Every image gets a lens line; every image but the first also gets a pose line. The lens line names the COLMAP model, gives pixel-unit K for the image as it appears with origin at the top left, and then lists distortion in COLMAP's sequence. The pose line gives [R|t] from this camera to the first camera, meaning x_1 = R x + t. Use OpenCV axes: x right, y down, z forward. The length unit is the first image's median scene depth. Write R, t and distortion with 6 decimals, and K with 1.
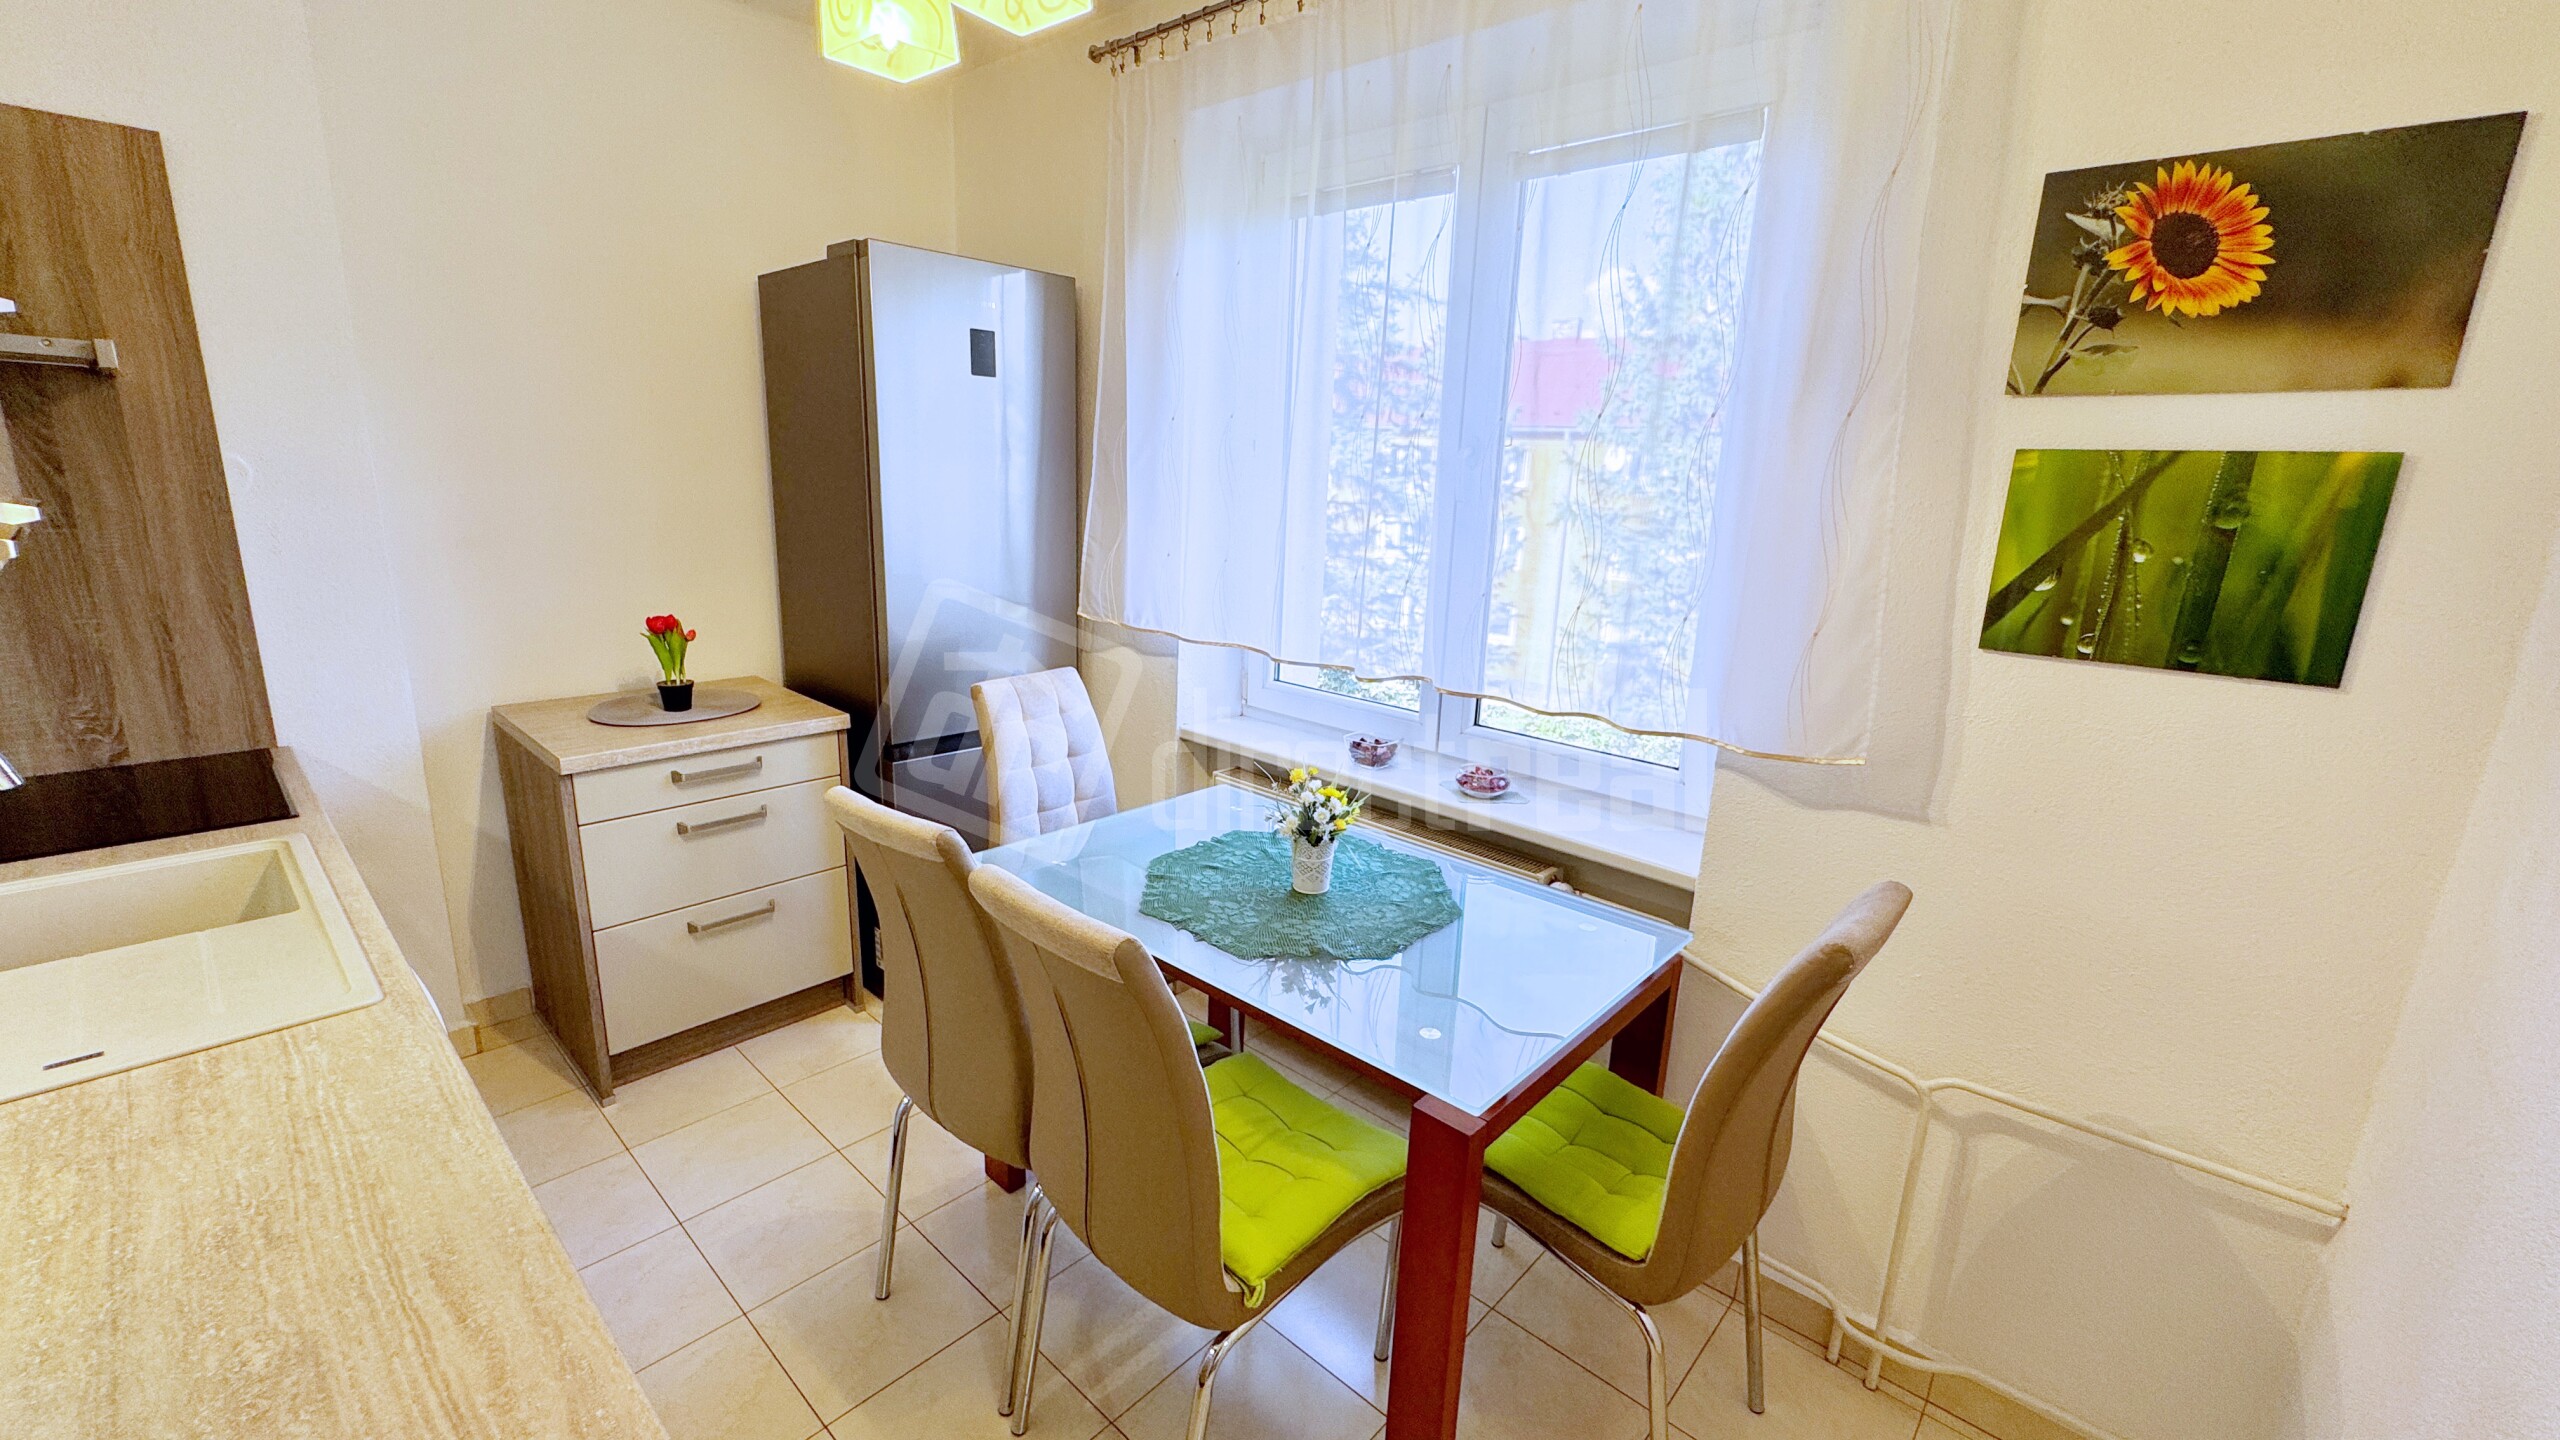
lens RADIAL K [[1025.8, 0, 1275.4], [0, 1025.8, 708.0], [0, 0, 1]] dist [-0.003790, 0.000837]
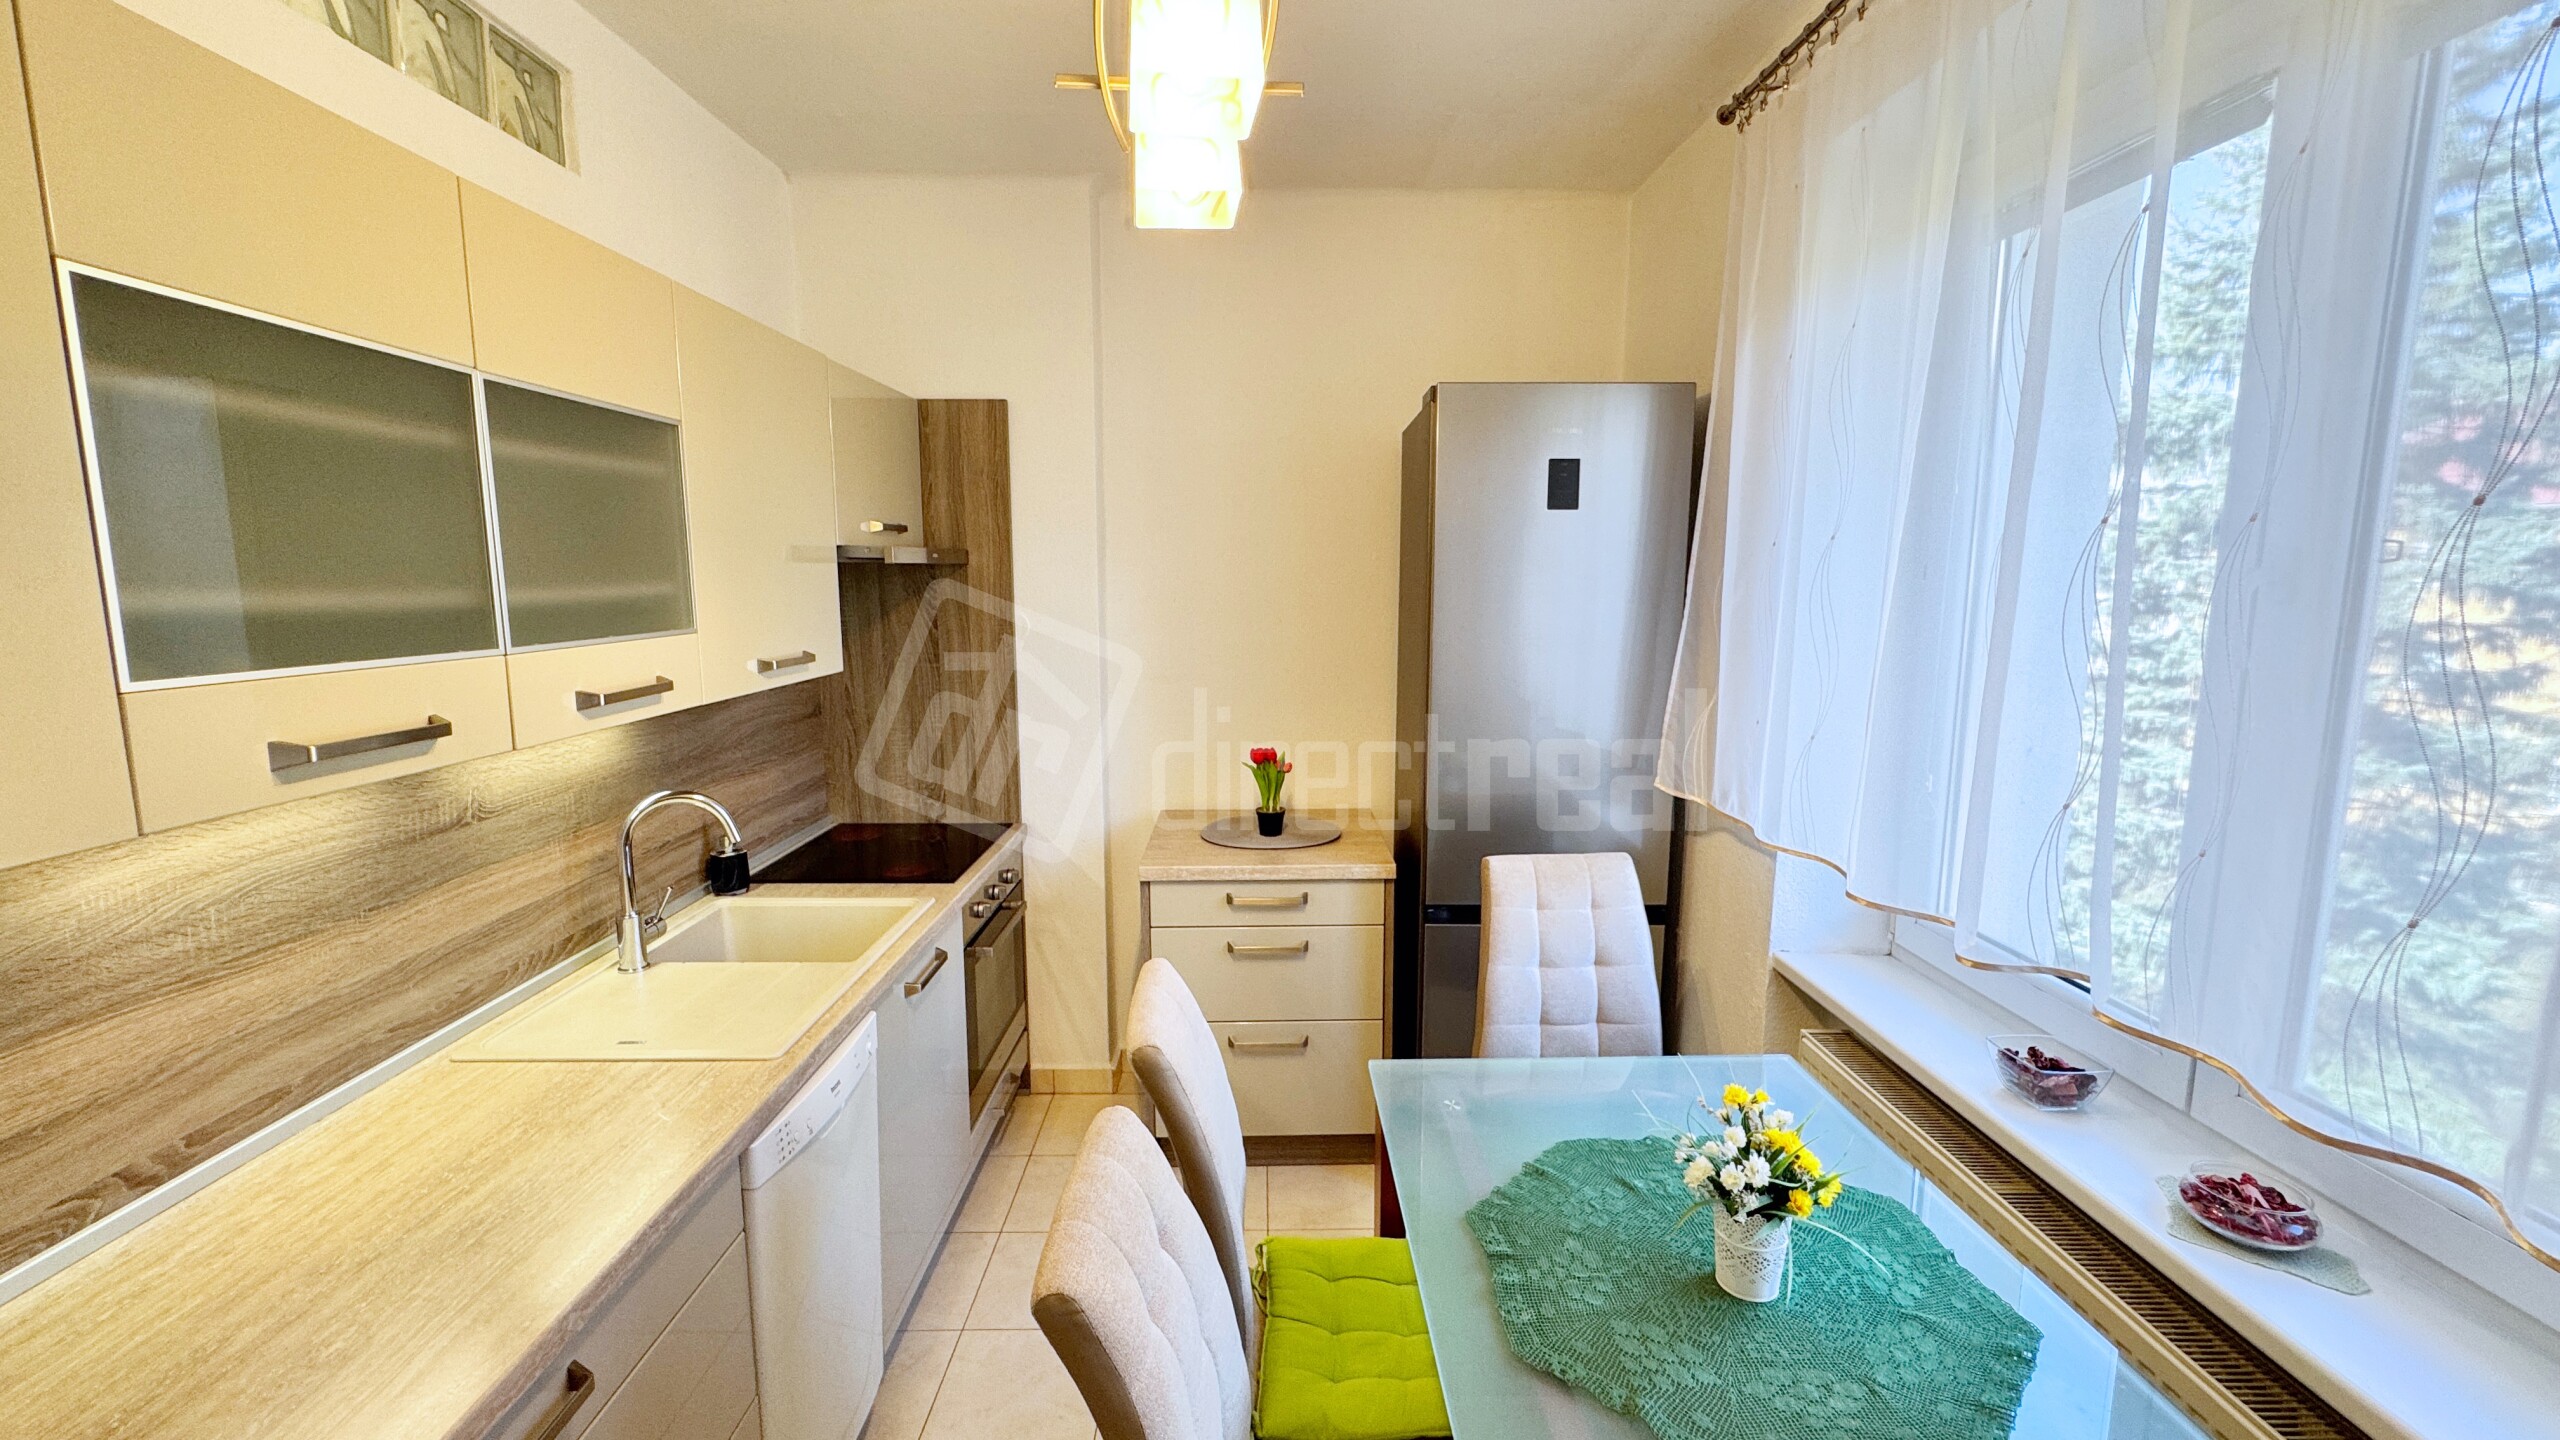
lens RADIAL K [[1025.8, 0, 1280.2], [0, 1025.8, 715.1], [0, 0, 1]] dist [-0.003790, 0.000837]
pose [[0.688305, 0.061222, -0.722834, 0.358859], [-0.139013, 0.989097, -0.048600, -0.129111], [0.711977, 0.133935, 0.689311, 0.433502]]
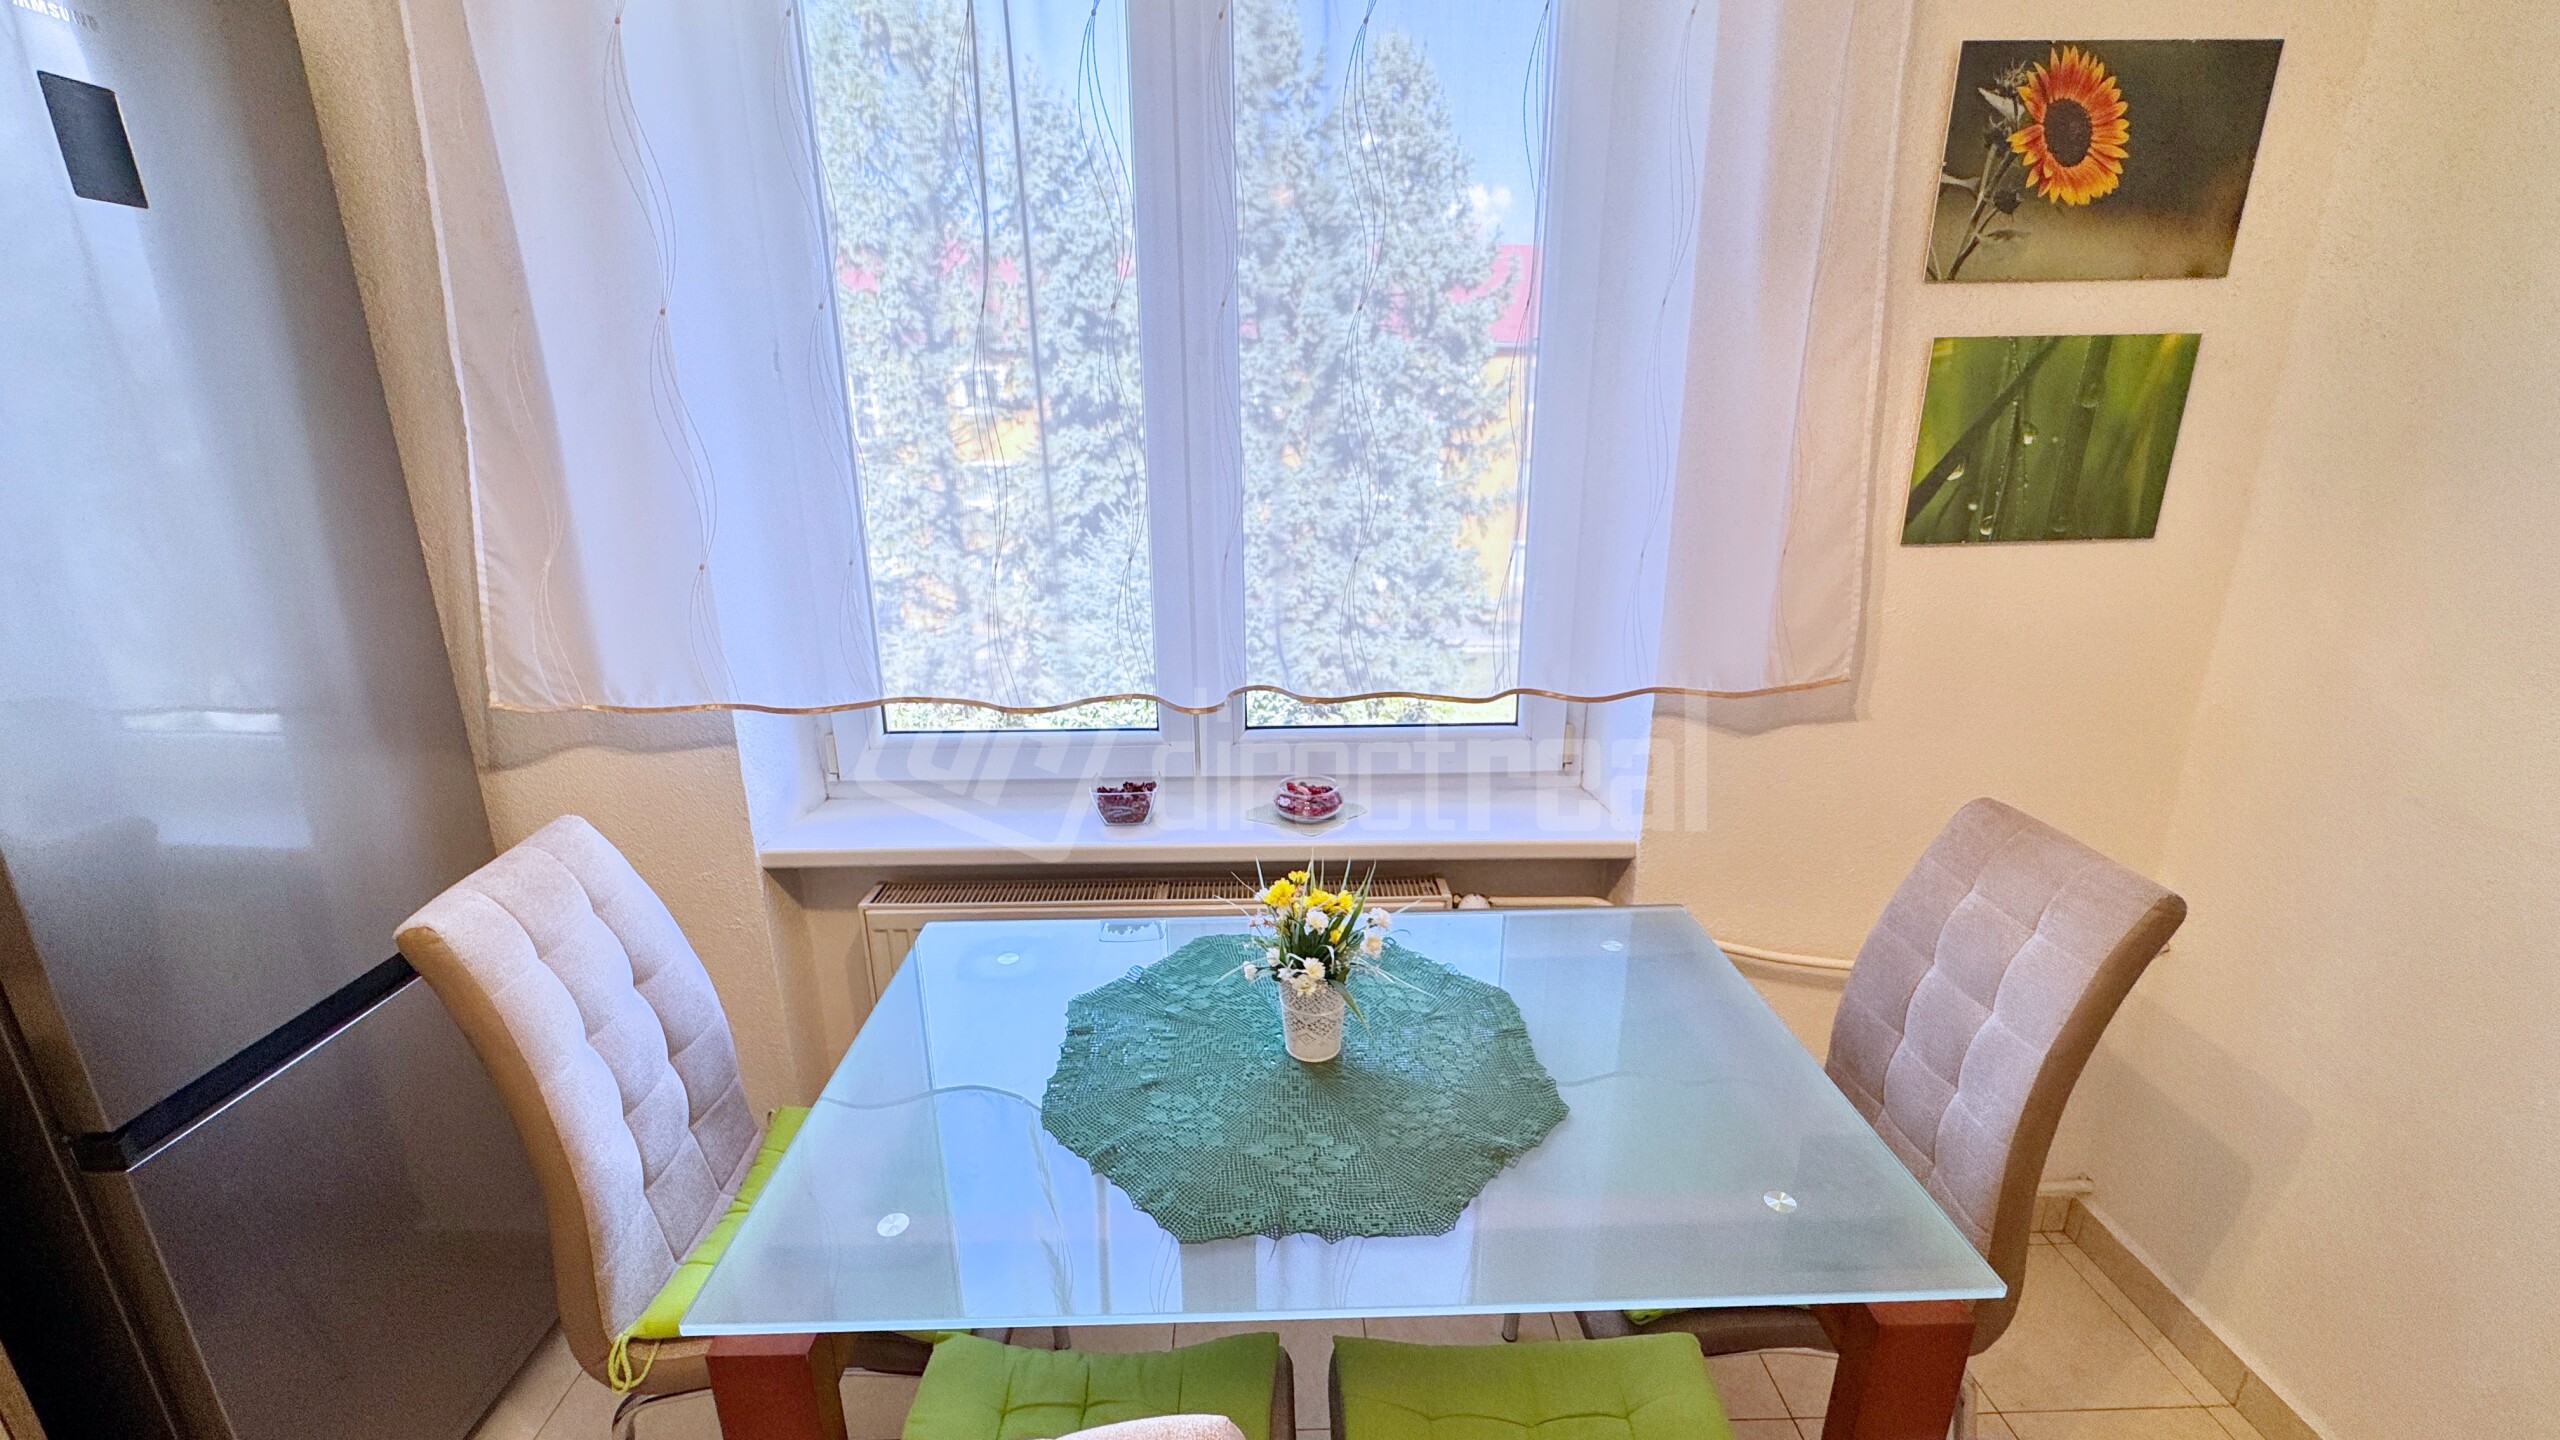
lens RADIAL K [[1025.8, 0, 1267.1], [0, 1025.8, 714.5], [0, 0, 1]] dist [-0.003790, 0.000837]
pose [[0.725592, -0.243277, 0.643687, -0.474334], [0.192792, 0.969828, 0.149216, -0.176668], [-0.660566, 0.015828, 0.750601, 0.707459]]
